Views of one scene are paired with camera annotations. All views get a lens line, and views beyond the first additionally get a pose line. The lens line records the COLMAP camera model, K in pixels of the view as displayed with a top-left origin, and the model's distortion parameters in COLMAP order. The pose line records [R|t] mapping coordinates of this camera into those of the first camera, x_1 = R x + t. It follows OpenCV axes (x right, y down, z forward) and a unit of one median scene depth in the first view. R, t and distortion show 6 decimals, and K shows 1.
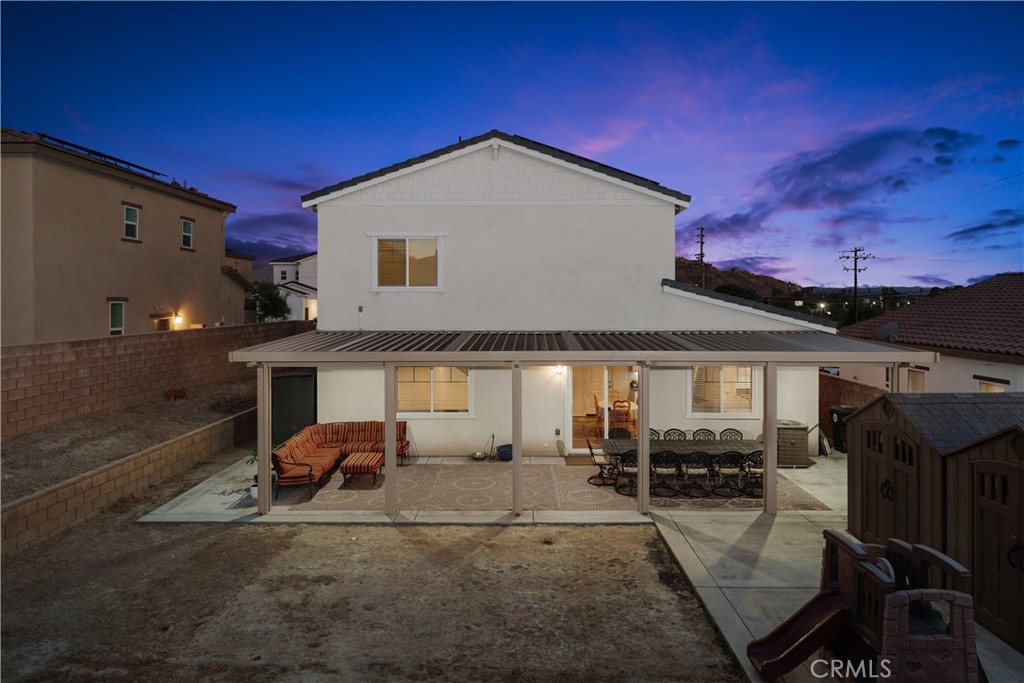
lens RADIAL K [[628.8, 0, 512.2], [0, 628.8, 302.2], [0, 0, 1]] dist [-0.004121, -0.003327]
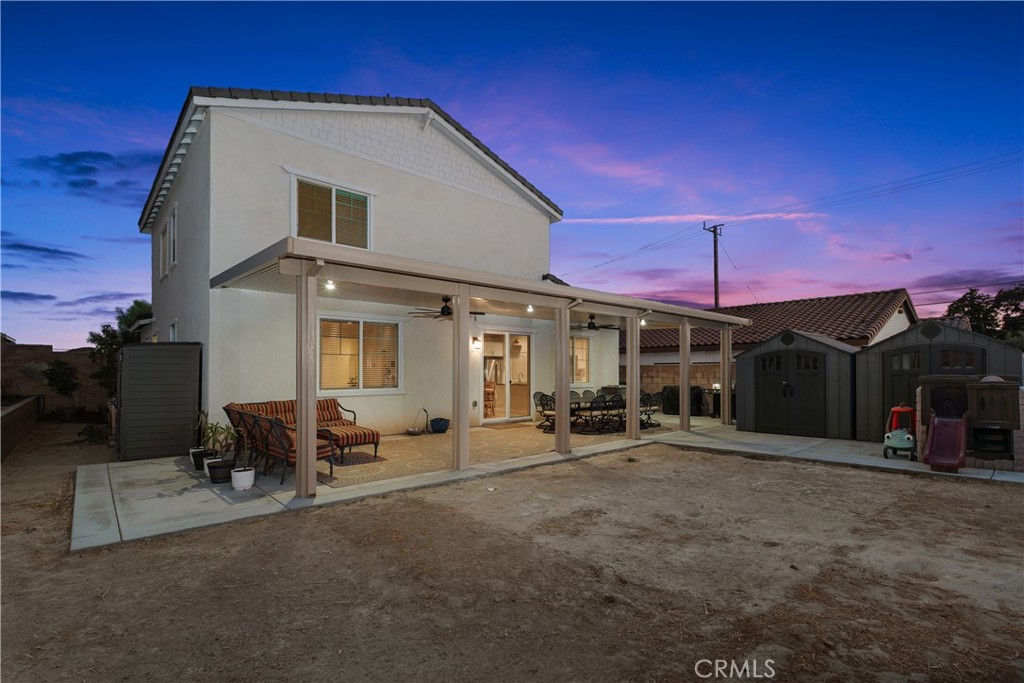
lens RADIAL K [[476.4, 0, 511.5], [0, 476.4, 371.2], [0, 0, 1]] dist [0.000823, 0.000069]
pose [[0.730188, 0.005143, 0.683227, -0.733918], [-0.003879, 0.999987, -0.003381, 0.256767], [-0.683236, -0.000182, 0.730198, 0.604502]]
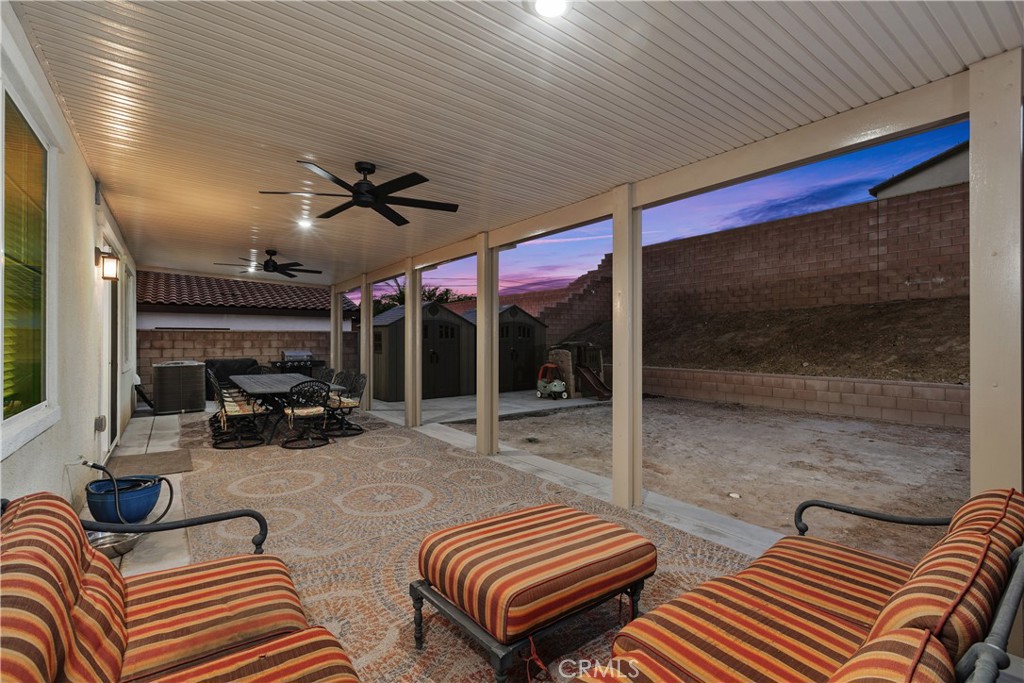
lens RADIAL K [[463.8, 0, 512.0], [0, 463.8, 341.5], [0, 0, 1]] dist [0.000451, 0.000037]
pose [[-0.594607, 0.005371, 0.803998, -0.543322], [0.001343, 0.999983, -0.005687, 0.262604], [-0.804015, -0.002302, -0.594604, 1.617648]]
